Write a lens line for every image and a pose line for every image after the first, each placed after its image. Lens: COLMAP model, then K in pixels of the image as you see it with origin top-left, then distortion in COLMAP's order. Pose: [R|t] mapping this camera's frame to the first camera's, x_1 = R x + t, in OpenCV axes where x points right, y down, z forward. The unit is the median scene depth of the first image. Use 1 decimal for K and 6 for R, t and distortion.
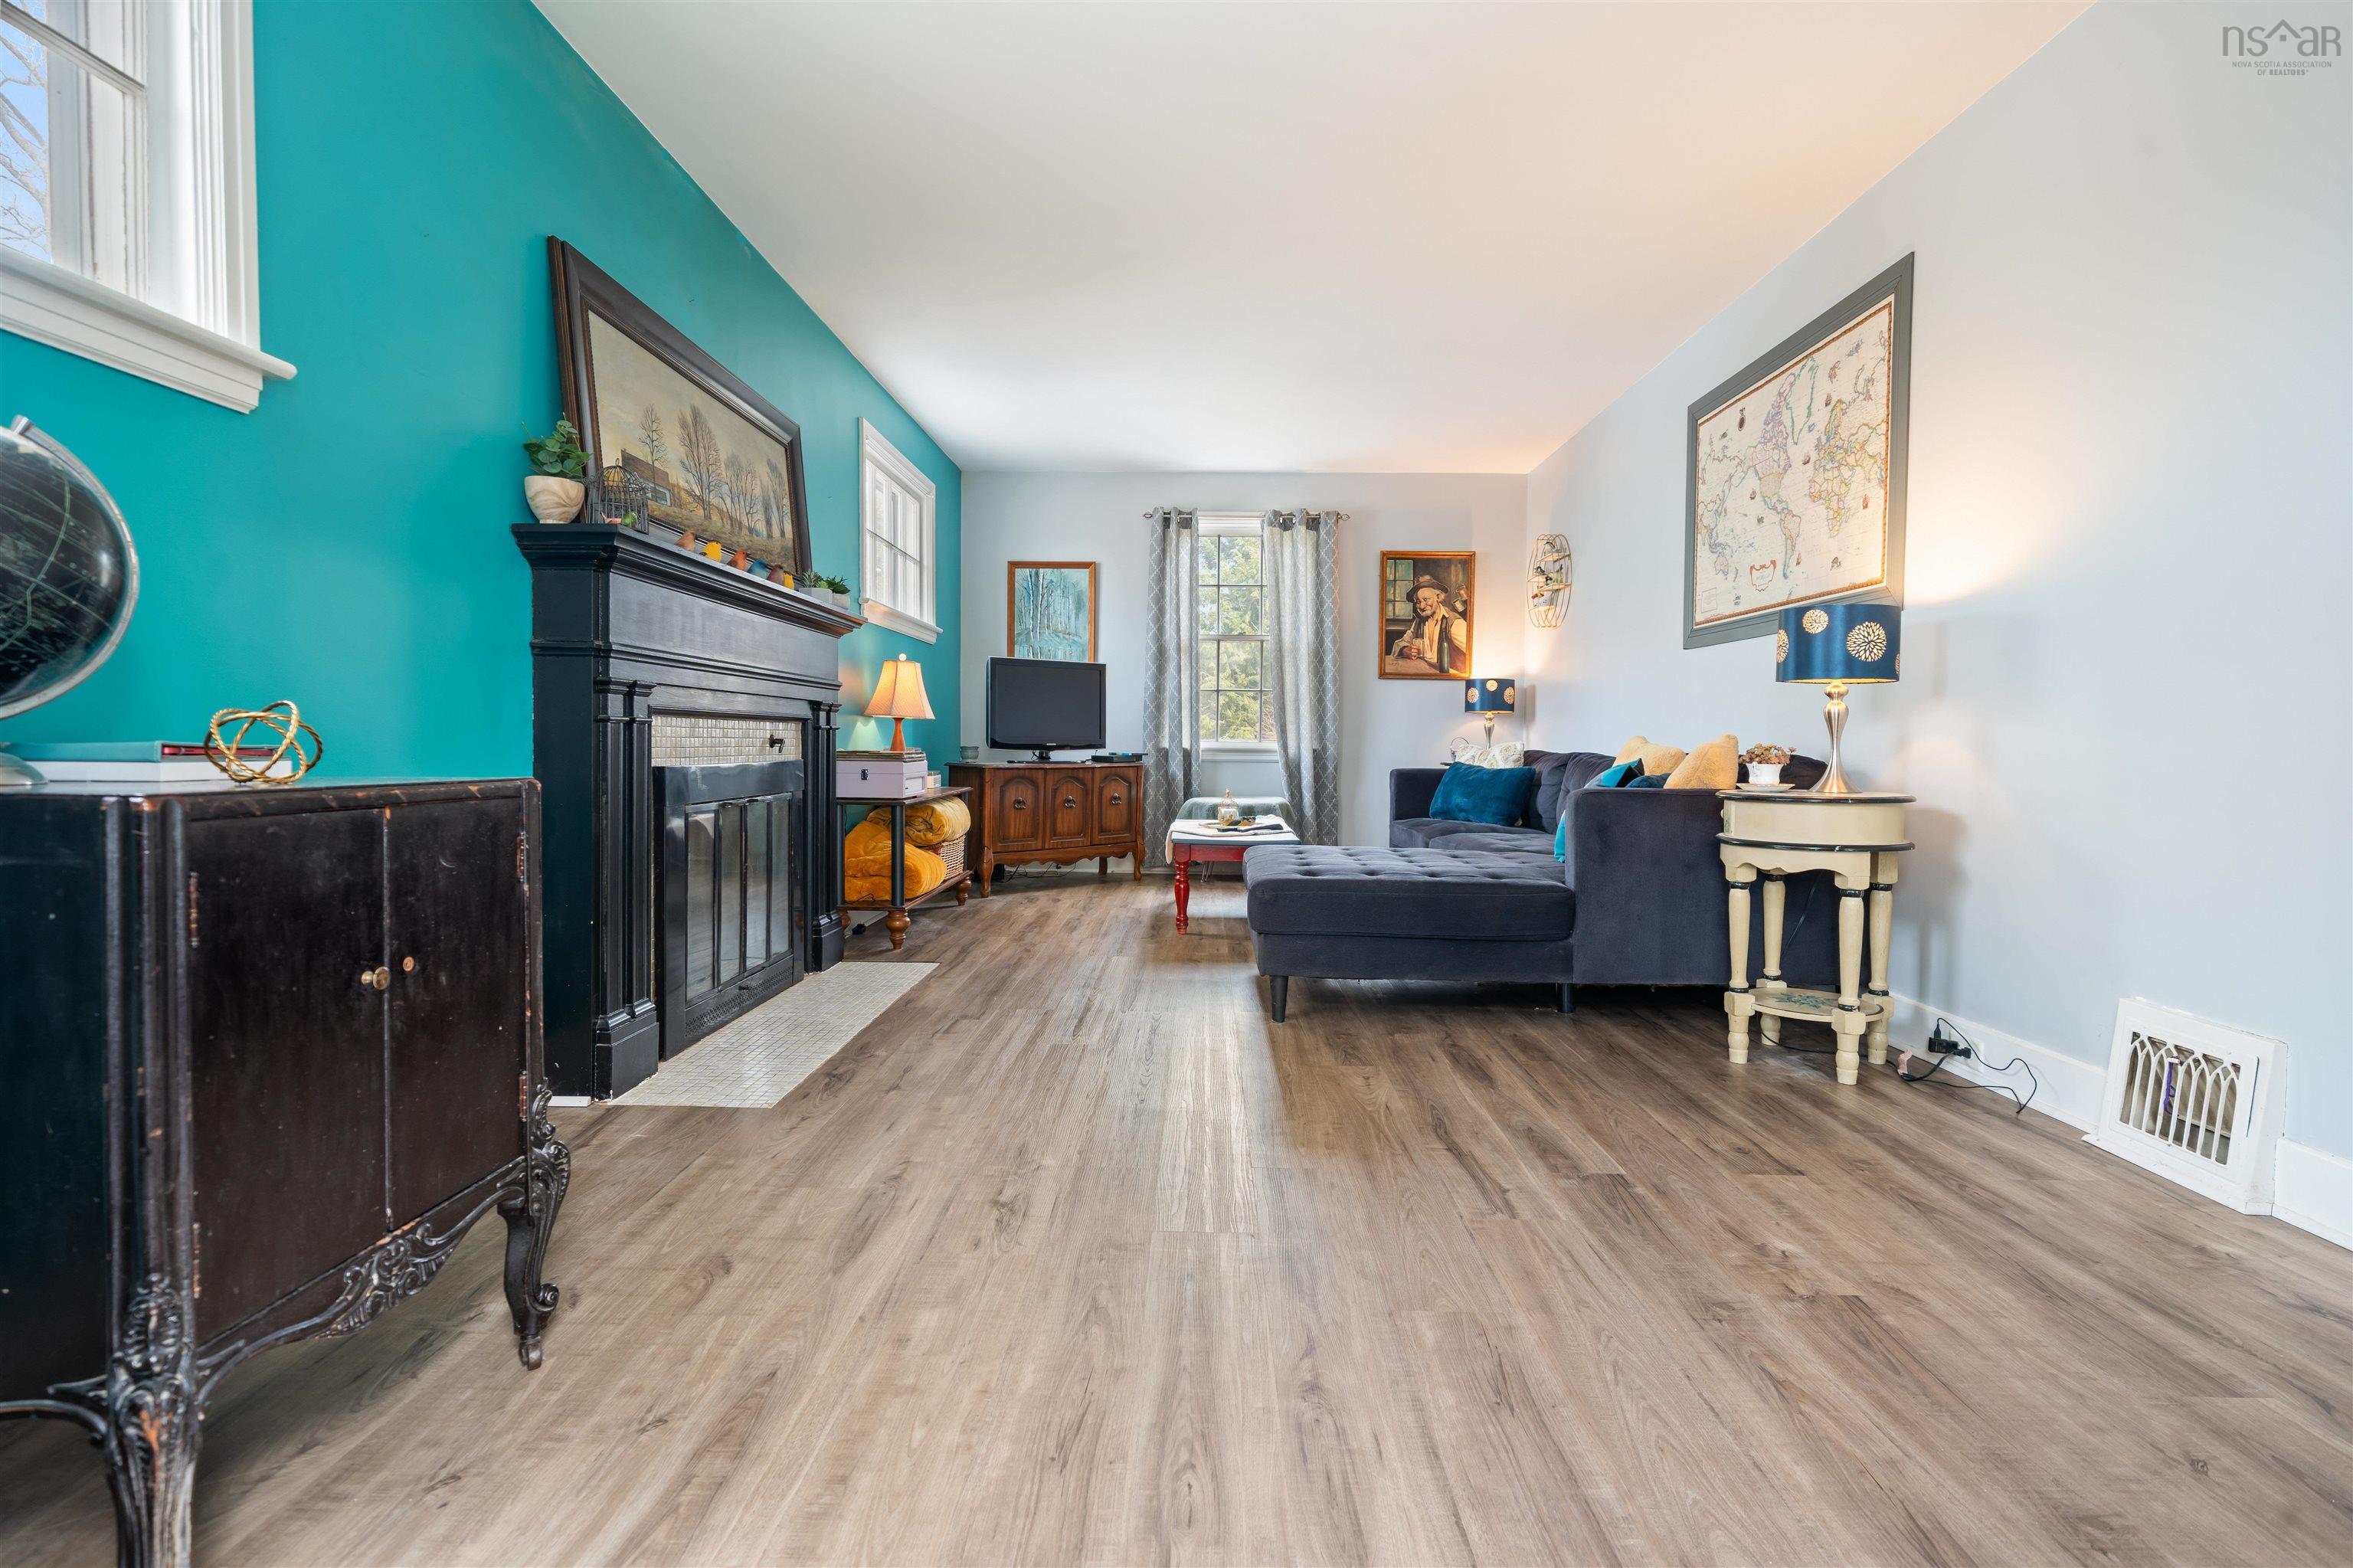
lens RADIAL K [[1115.4, 0, 1169.3], [0, 1115.4, 760.5], [0, 0, 1]] dist [0.000272, -0.000015]
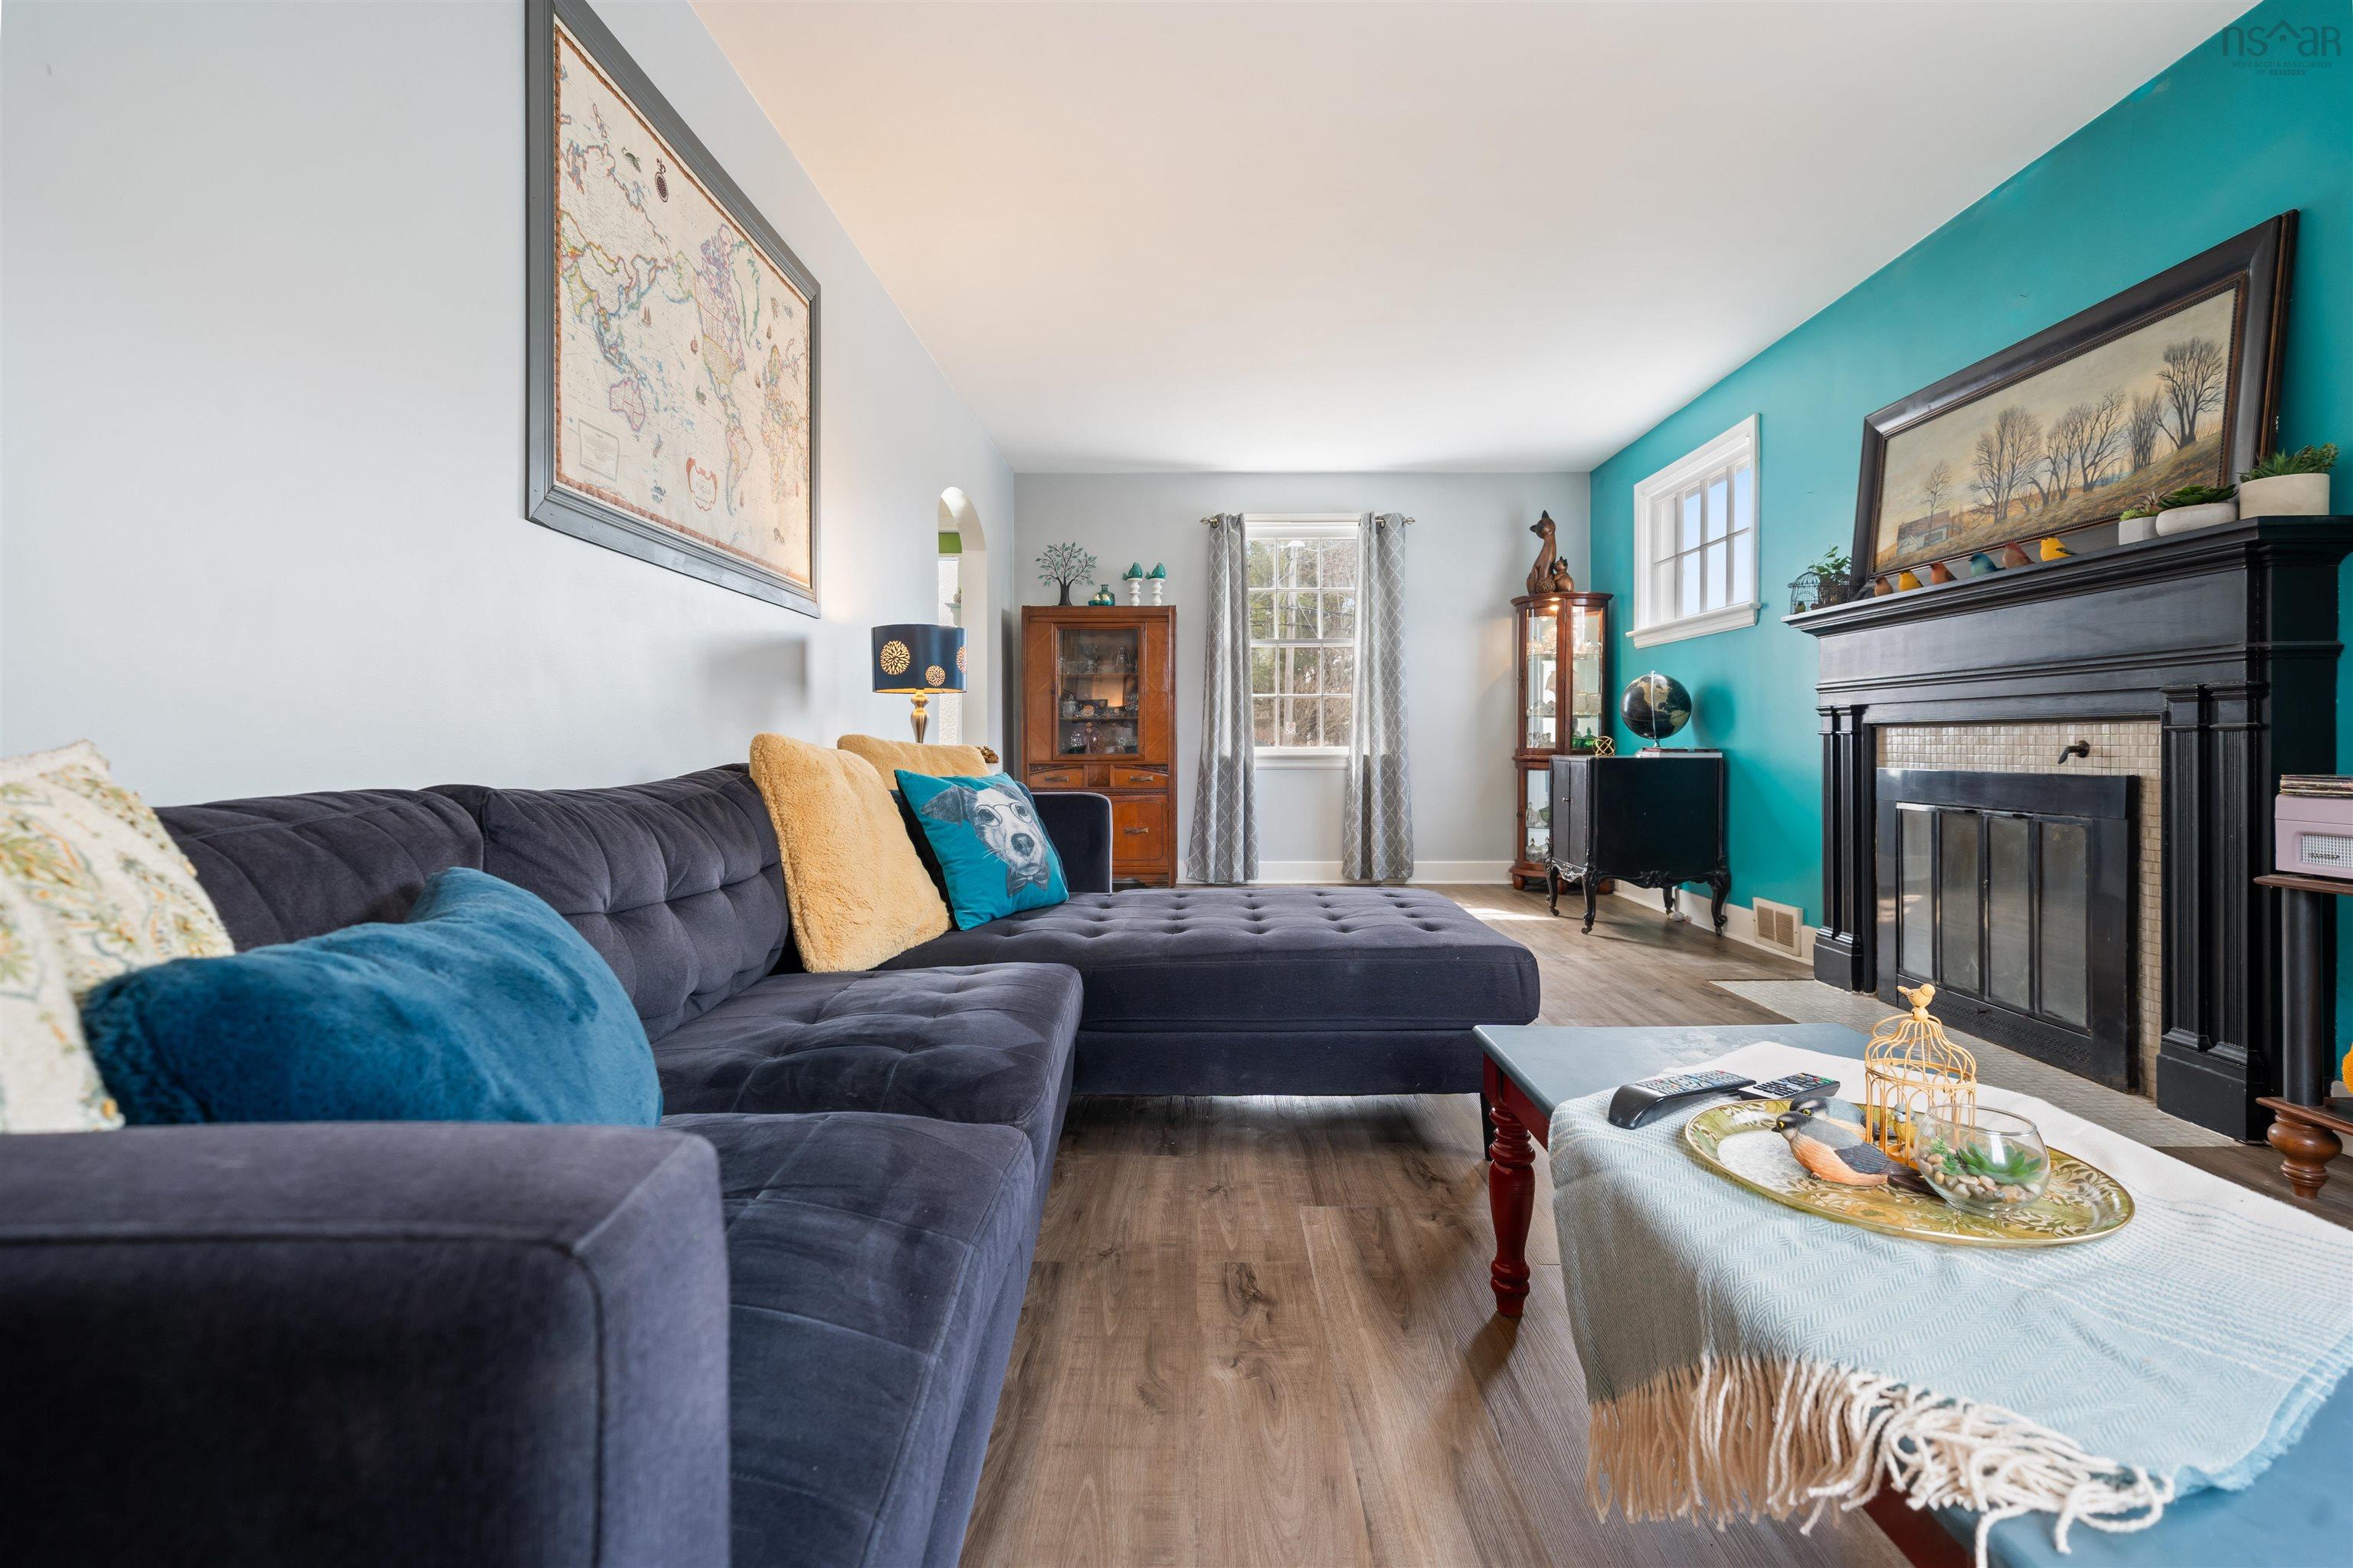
lens RADIAL K [[1117.9, 0, 1179.2], [0, 1117.9, 745.6], [0, 0, 1]] dist [0.000869, -0.001030]
pose [[-0.999864, -0.004328, -0.015931, 0.351523], [-0.004621, 0.999819, 0.018431, -0.038694], [0.015848, 0.018502, -0.999703, 2.173915]]
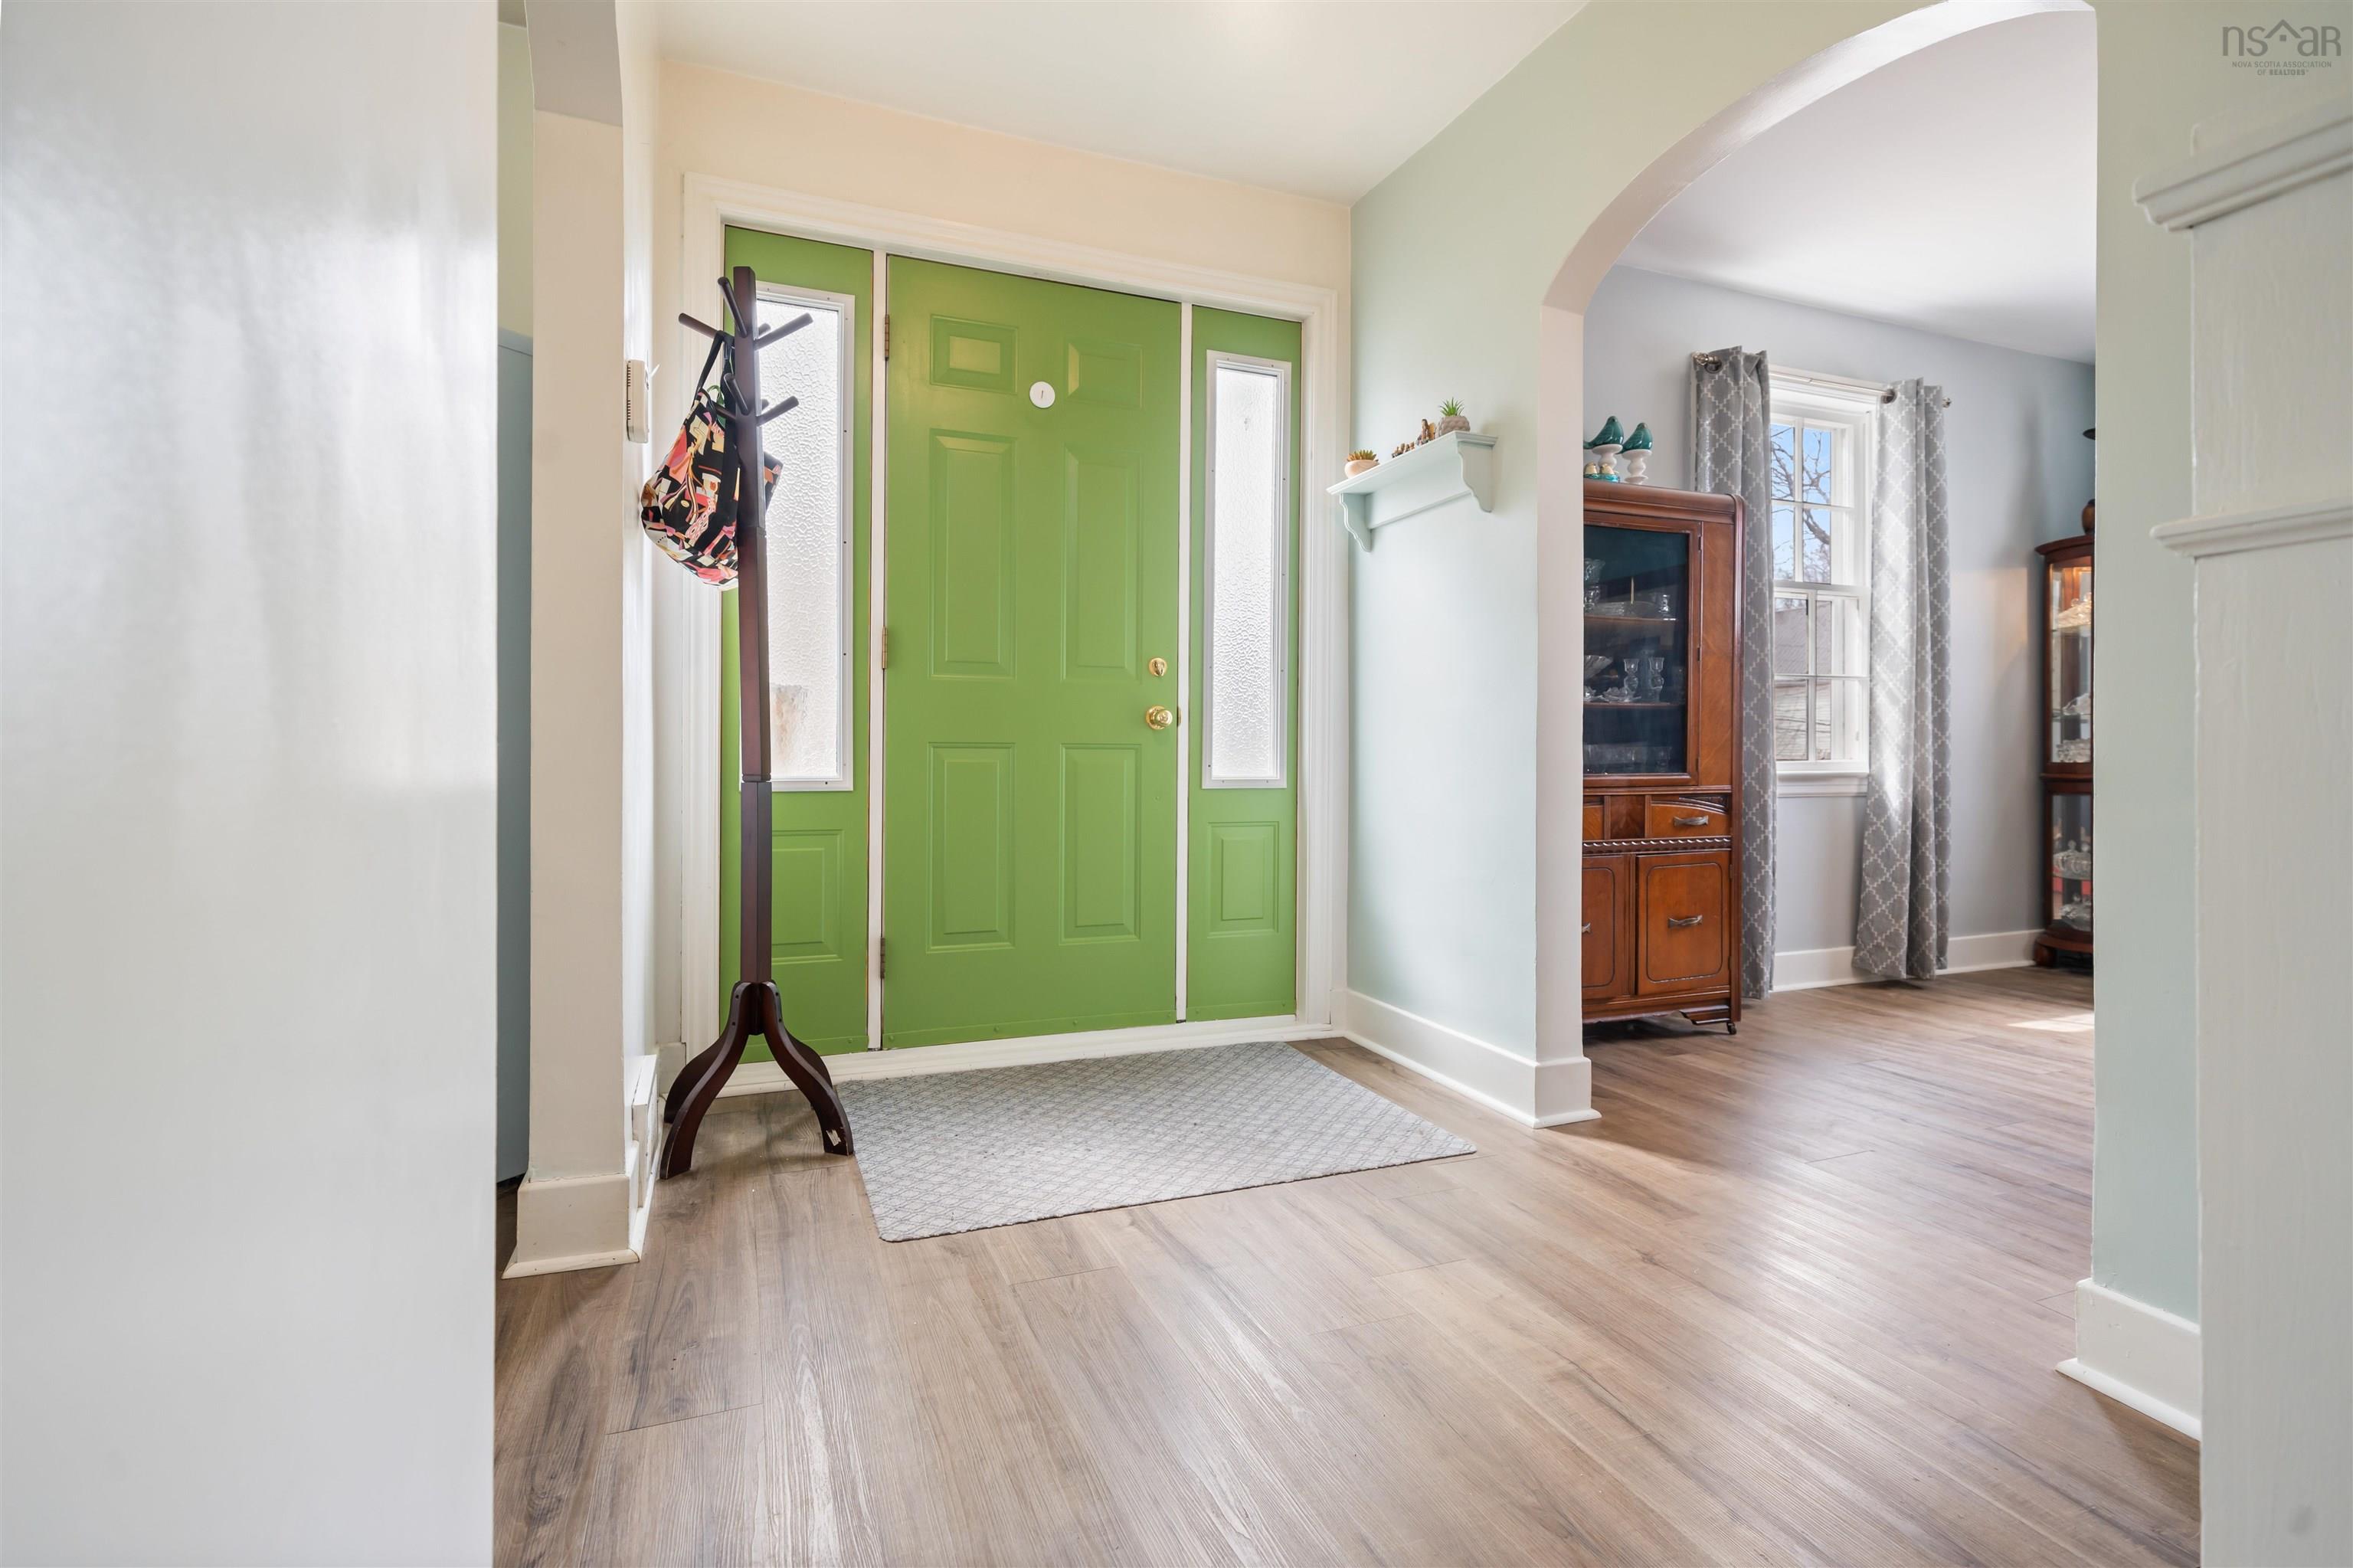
lens RADIAL K [[1115.4, 0, 1169.3], [0, 1115.4, 760.5], [0, 0, 1]] dist [0.000272, -0.000015]
pose [[-0.922154, -0.007243, -0.386756, 1.321031], [-0.015317, 0.999724, 0.017798, -0.006032], [0.386520, 0.022337, -0.922010, 0.836479]]
